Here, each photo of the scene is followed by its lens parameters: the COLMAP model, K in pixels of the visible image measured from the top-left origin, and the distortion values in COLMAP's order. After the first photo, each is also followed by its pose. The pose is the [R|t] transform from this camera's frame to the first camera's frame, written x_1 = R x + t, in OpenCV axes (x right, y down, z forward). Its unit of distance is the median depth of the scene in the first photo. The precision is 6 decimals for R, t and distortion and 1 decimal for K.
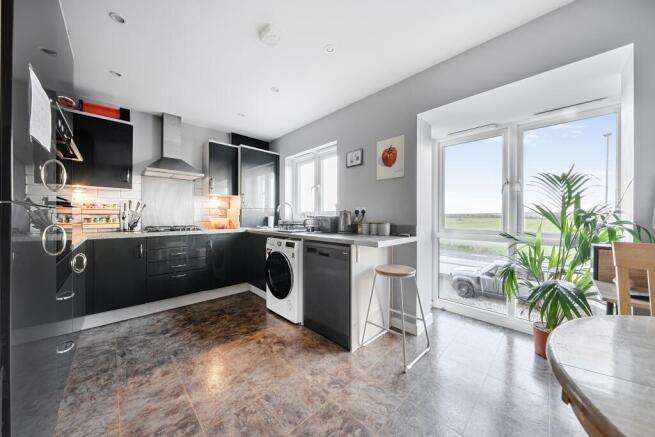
lens RADIAL K [[224.8, 0, 327.2], [0, 224.8, 215.9], [0, 0, 1]] dist [-0.000825, -0.000106]
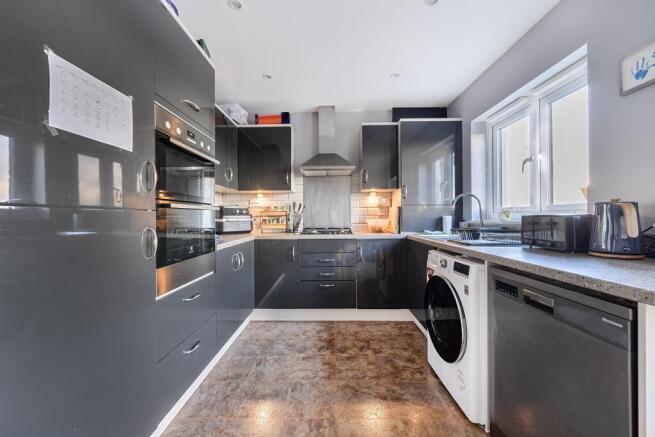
lens RADIAL K [[251.3, 0, 324.7], [0, 251.3, 216.9], [0, 0, 1]] dist [-0.003619, -0.000247]
pose [[0.700389, -0.008001, -0.713717, 0.034893], [0.010591, 0.999944, -0.000816, 0.001009], [0.713683, -0.006987, 0.700434, 0.325993]]
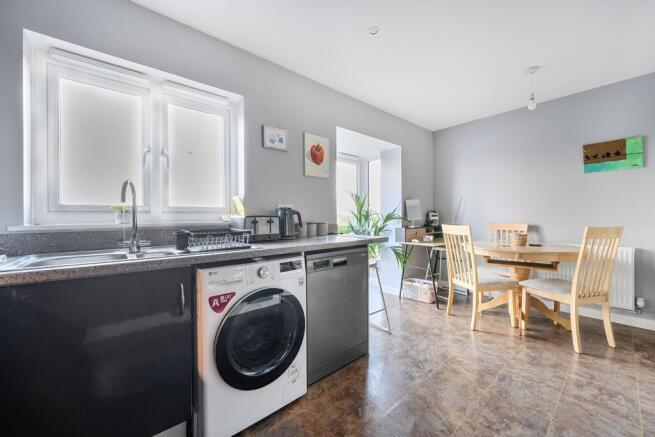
lens RADIAL K [[251.3, 0, 324.7], [0, 251.3, 216.9], [0, 0, 1]] dist [-0.003619, -0.000247]
pose [[0.066595, -0.002164, 0.997778, -0.741355], [0.004437, 0.999988, 0.001873, 0.004091], [-0.997770, 0.004302, 0.066603, 0.828229]]
